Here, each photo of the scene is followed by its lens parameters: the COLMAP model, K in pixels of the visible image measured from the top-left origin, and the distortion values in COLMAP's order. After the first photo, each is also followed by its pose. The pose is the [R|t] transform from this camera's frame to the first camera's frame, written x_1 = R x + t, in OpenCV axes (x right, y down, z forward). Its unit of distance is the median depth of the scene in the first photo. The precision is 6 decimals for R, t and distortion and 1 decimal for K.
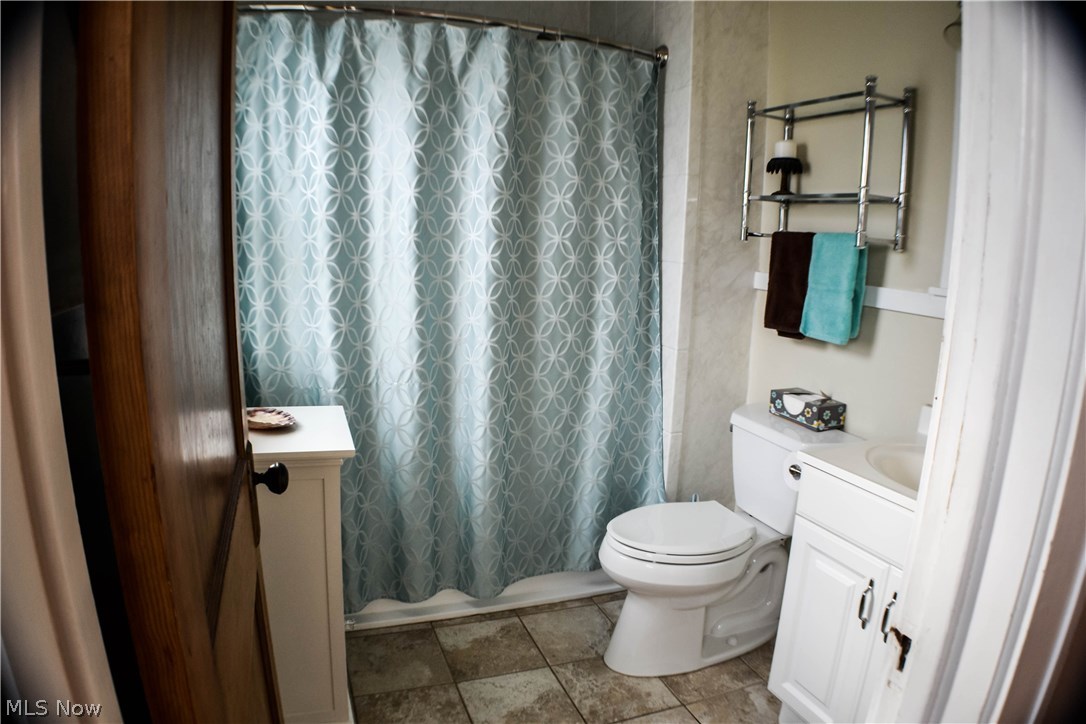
lens RADIAL K [[660.9, 0, 543.0], [0, 660.9, 362.0], [0, 0, 1]] dist [-0.198380, 0.044408]
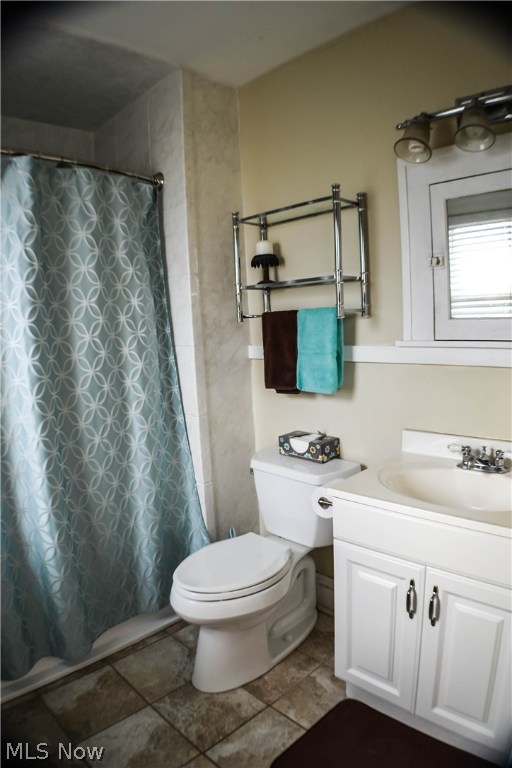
lens RADIAL K [[467.4, 0, 255.9], [0, 467.4, 377.3], [0, 0, 1]] dist [-0.198380, 0.044408]
pose [[0.913136, -0.127161, 0.387315, -0.027159], [0.156603, 0.986623, -0.045287, -0.037740], [-0.376375, 0.102008, 0.920834, 0.166421]]
